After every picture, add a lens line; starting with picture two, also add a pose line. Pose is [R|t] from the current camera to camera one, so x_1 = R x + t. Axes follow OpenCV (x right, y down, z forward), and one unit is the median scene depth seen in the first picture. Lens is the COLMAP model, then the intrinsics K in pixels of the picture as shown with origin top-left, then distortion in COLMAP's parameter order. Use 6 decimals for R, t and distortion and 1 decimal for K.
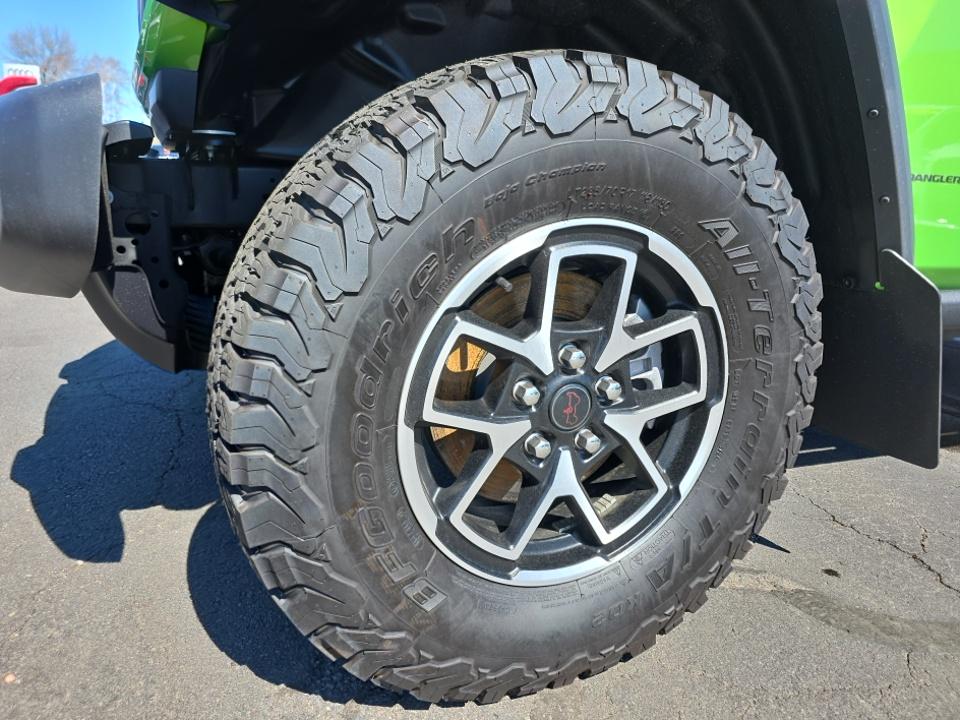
lens RADIAL K [[645.2, 0, 471.4], [0, 645.2, 359.4], [0, 0, 1]] dist [0.039699, -0.024718]
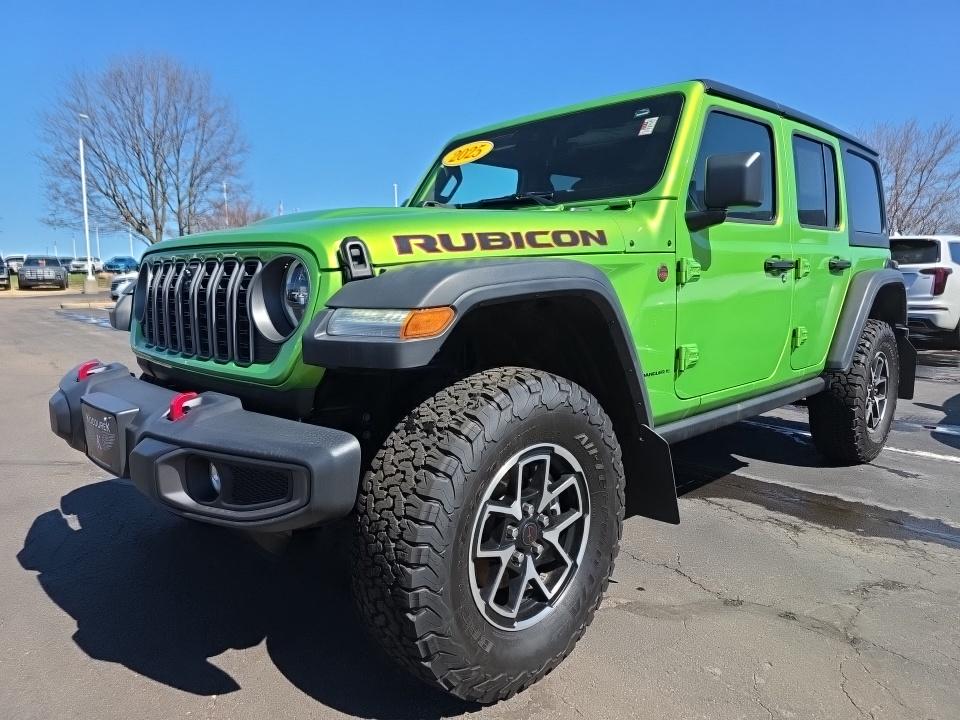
lens RADIAL K [[645.2, 0, 475.1], [0, 645.2, 360.0], [0, 0, 1]] dist [0.039699, -0.024718]
pose [[0.931537, -0.099041, 0.349900, -0.654850], [0.137194, 0.986810, -0.085930, -0.308822], [-0.336775, 0.128052, 0.932837, -0.897176]]
